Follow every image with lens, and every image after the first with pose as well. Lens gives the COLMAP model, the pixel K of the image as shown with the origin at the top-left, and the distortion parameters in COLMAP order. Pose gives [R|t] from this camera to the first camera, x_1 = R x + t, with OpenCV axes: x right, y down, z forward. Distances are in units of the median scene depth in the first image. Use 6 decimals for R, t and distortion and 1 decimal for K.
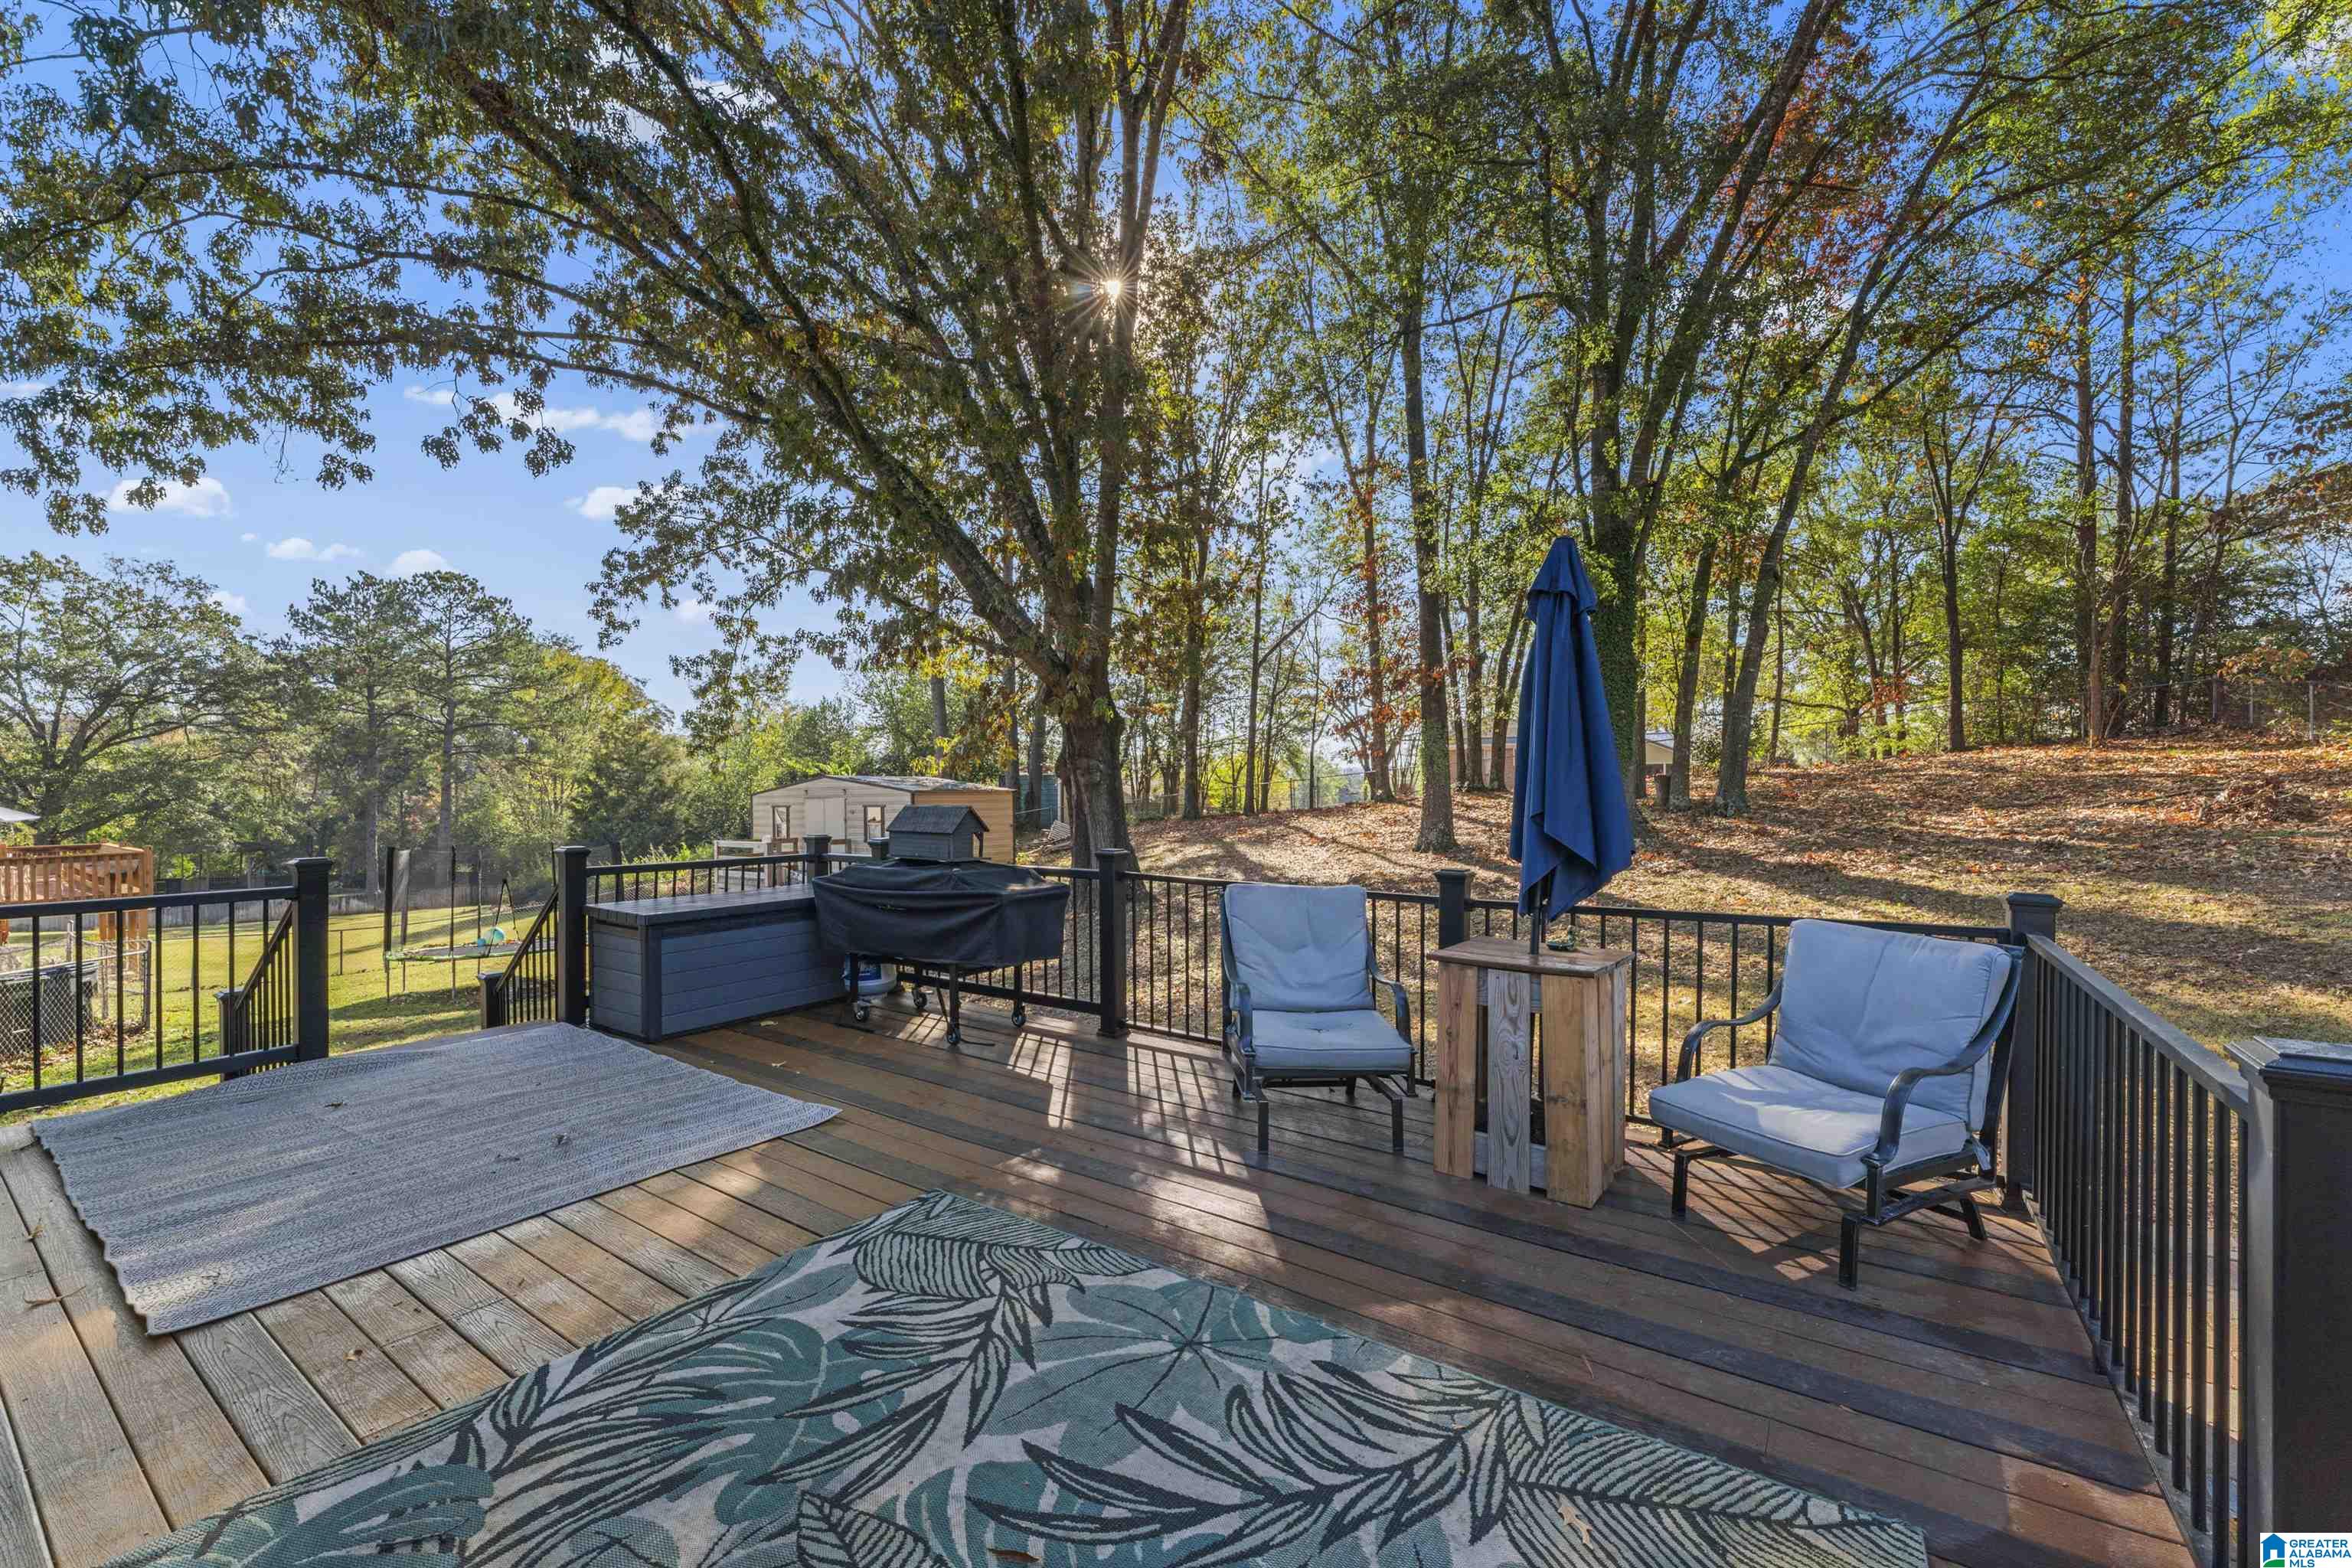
lens RADIAL K [[949.0, 0, 1175.6], [0, 949.0, 795.9], [0, 0, 1]] dist [-0.000733, 0.000603]
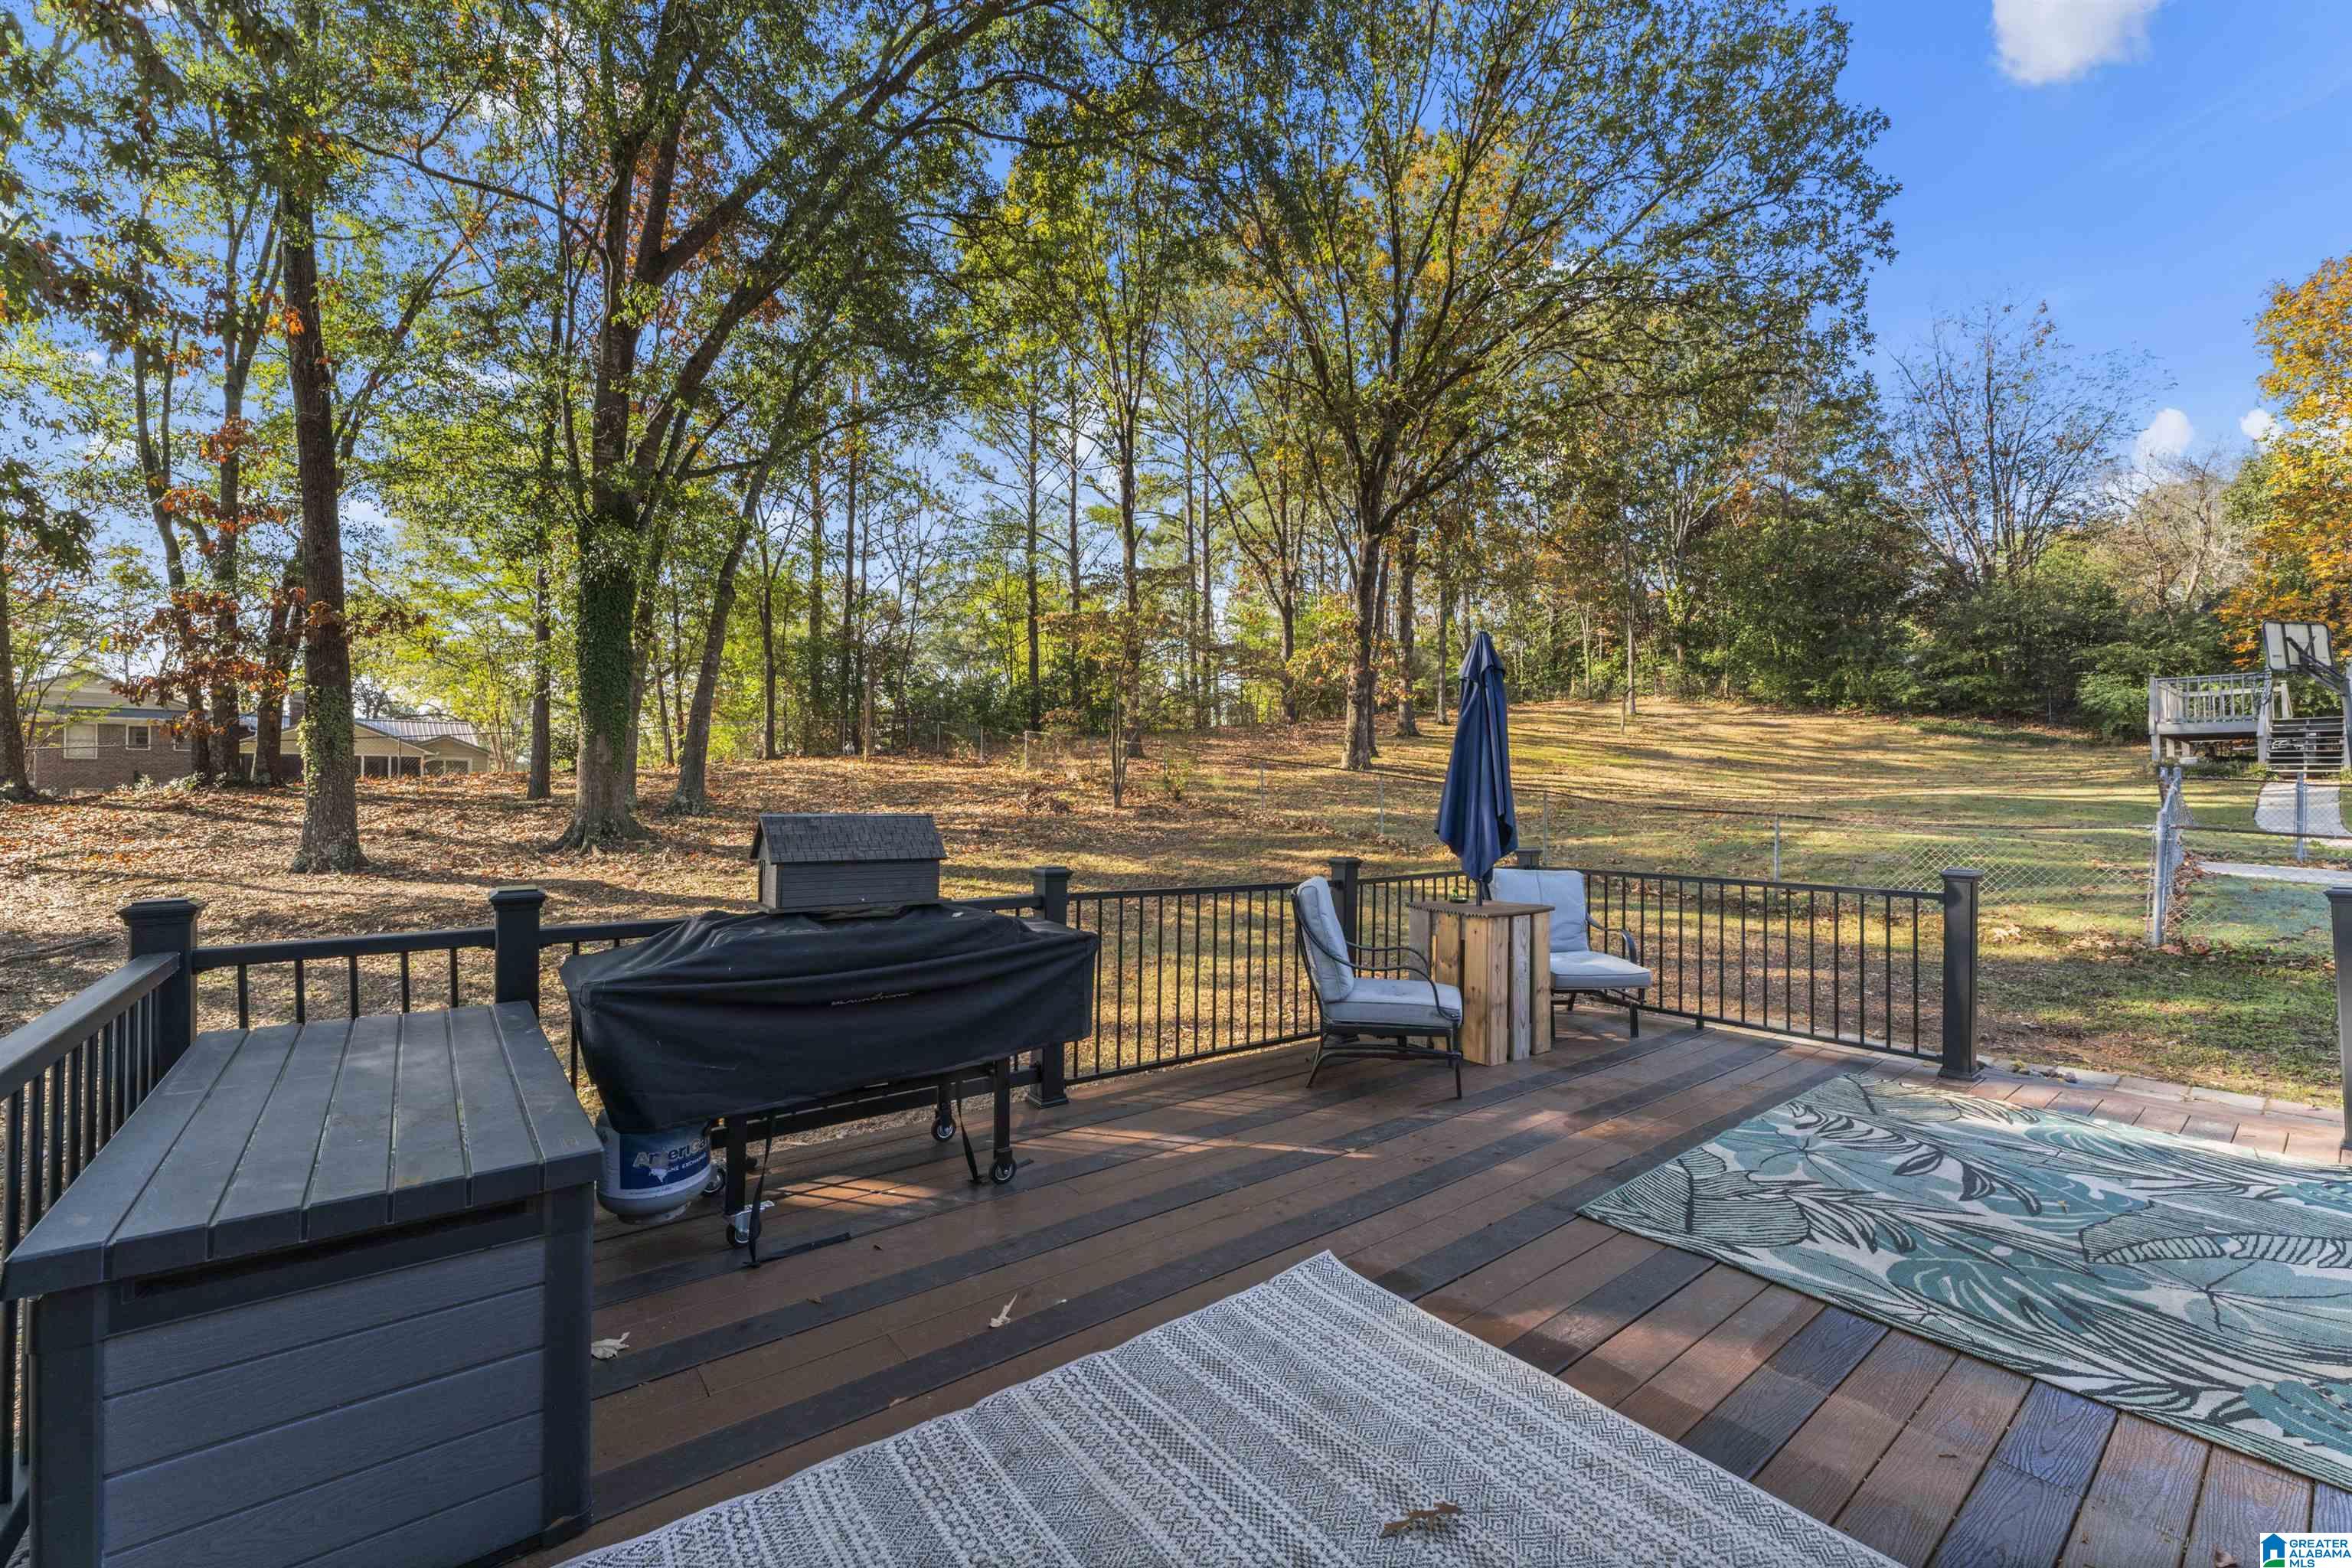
lens RADIAL K [[949.0, 0, 1173.9], [0, 949.0, 794.0], [0, 0, 1]] dist [-0.000733, 0.000603]
pose [[0.288749, 0.008140, 0.957370, -1.886292], [-0.007245, 0.999954, -0.006317, 0.008052], [-0.957377, -0.005113, 0.288795, 1.636039]]
